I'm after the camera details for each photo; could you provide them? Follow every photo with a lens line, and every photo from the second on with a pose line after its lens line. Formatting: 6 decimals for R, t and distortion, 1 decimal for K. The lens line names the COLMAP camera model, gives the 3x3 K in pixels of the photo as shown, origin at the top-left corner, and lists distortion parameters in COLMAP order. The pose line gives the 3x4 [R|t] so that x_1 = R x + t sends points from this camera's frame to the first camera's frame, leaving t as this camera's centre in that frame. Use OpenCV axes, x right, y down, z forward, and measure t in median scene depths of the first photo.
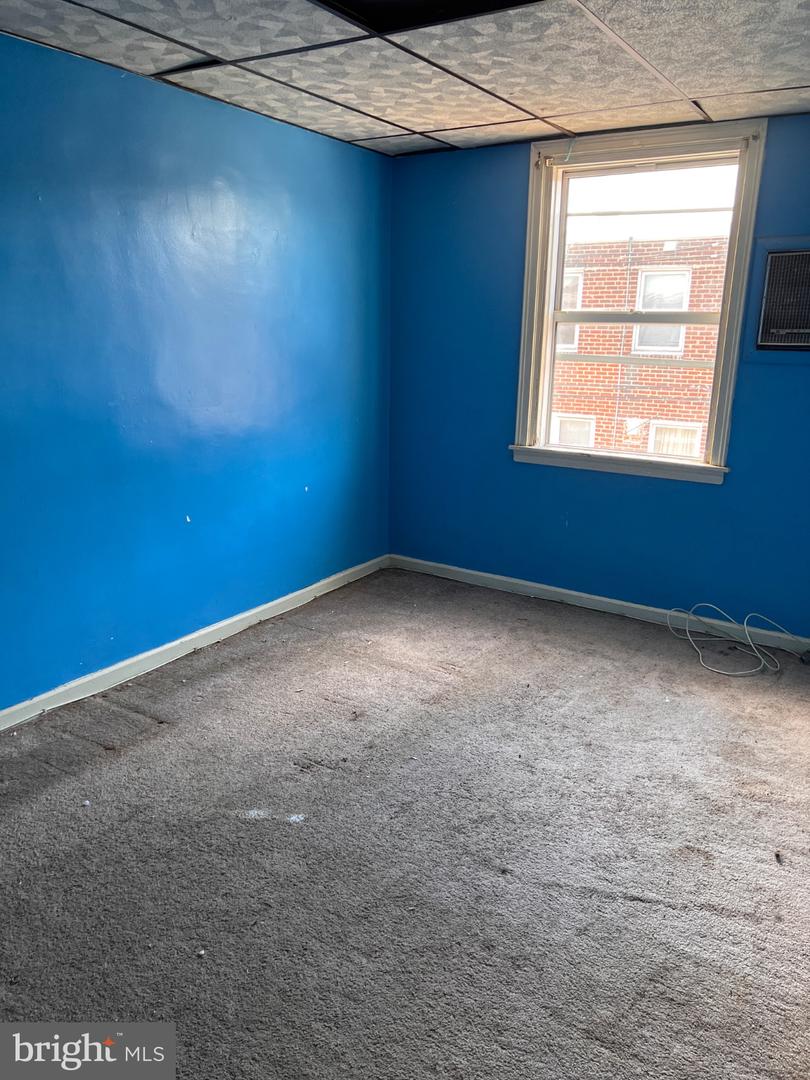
lens RADIAL K [[808.9, 0, 407.7], [0, 808.9, 538.9], [0, 0, 1]] dist [0.059152, -0.063400]
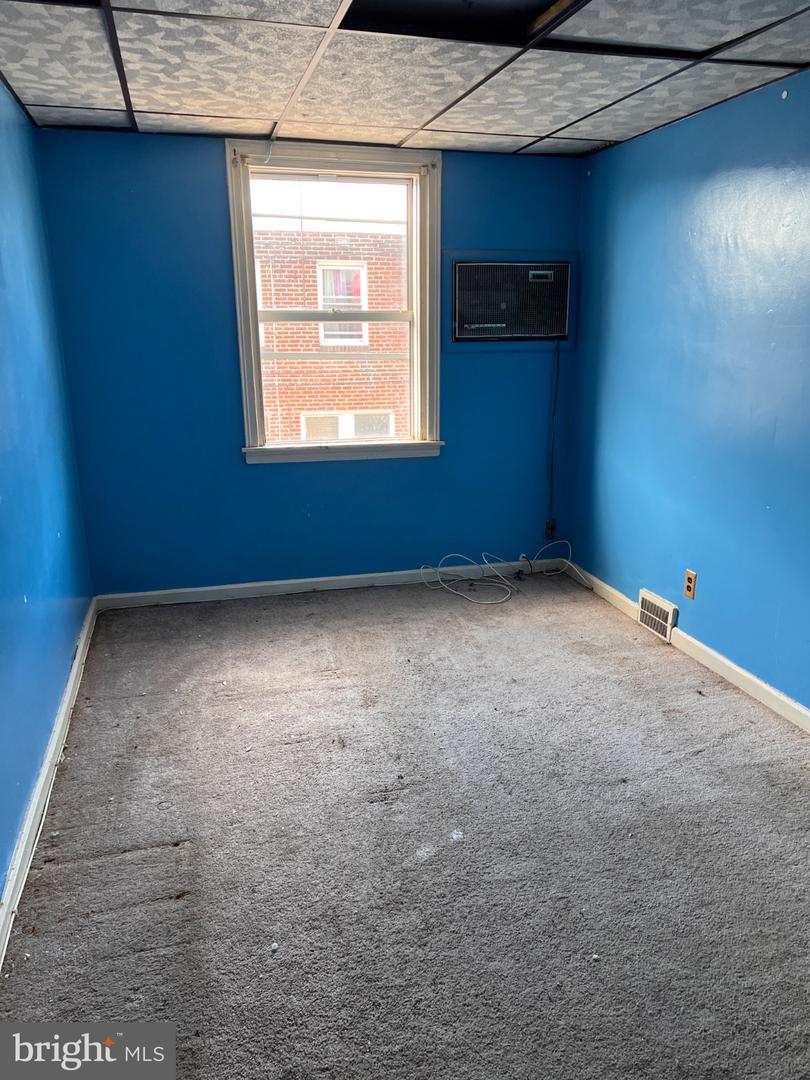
lens RADIAL K [[808.9, 0, 409.0], [0, 808.9, 537.4], [0, 0, 1]] dist [0.059152, -0.063400]
pose [[0.668190, -0.213502, 0.712699, -0.524015], [0.206034, 0.973576, 0.098486, -0.076272], [-0.714894, 0.081033, 0.694522, 0.215372]]
